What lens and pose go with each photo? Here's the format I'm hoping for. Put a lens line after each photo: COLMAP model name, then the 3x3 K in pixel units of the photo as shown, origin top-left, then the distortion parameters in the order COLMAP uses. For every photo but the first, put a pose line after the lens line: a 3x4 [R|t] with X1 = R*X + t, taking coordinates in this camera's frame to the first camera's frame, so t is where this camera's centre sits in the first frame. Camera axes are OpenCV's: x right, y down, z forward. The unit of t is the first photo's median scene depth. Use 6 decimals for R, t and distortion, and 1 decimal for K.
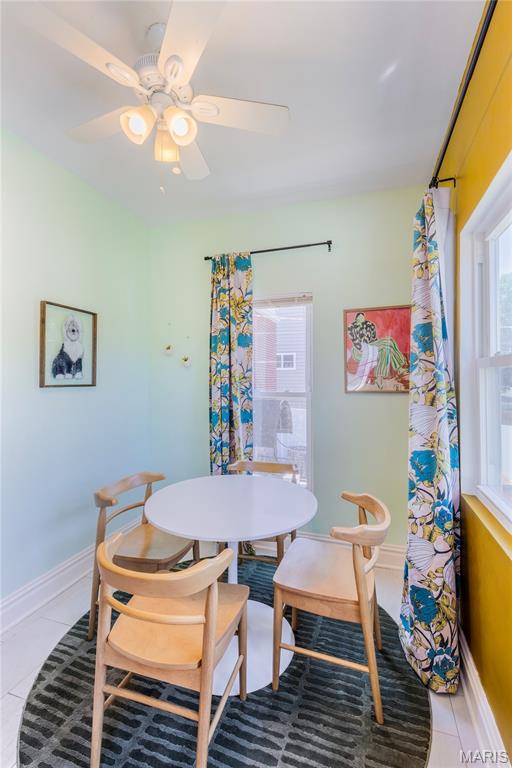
lens RADIAL K [[342.4, 0, 258.9], [0, 342.4, 385.7], [0, 0, 1]] dist [0.002175, -0.000057]
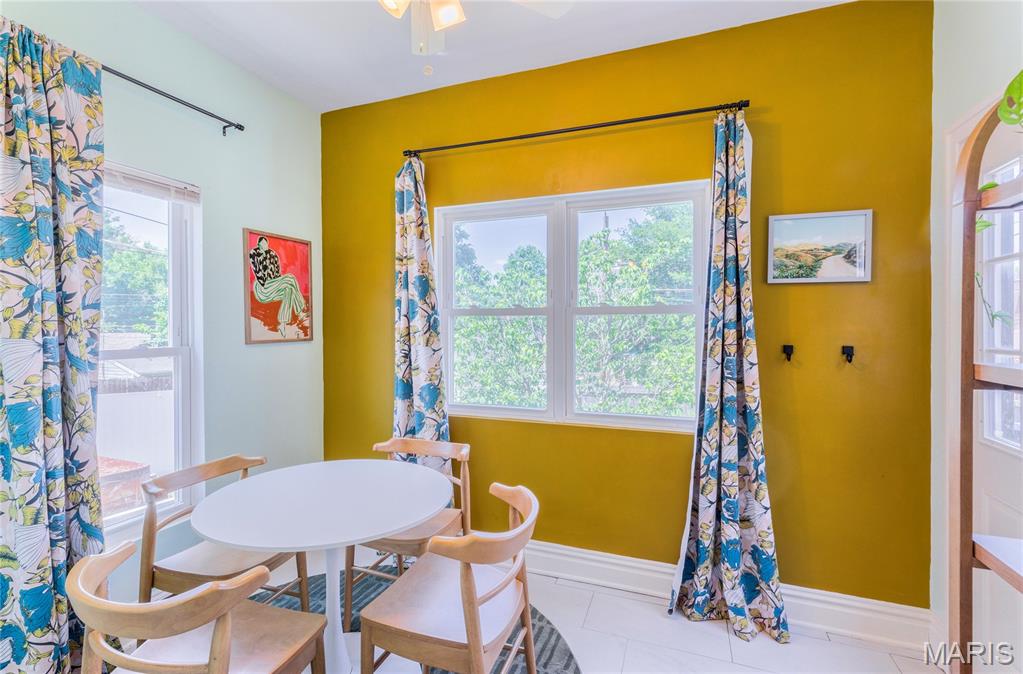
lens RADIAL K [[458.6, 0, 511.0], [0, 458.6, 331.8], [0, 0, 1]] dist [0.000207, -0.000042]
pose [[0.033620, -0.015343, 0.999317, -0.698347], [0.017254, 0.999742, 0.014769, -0.009522], [-0.999286, 0.016746, 0.033876, 0.420263]]
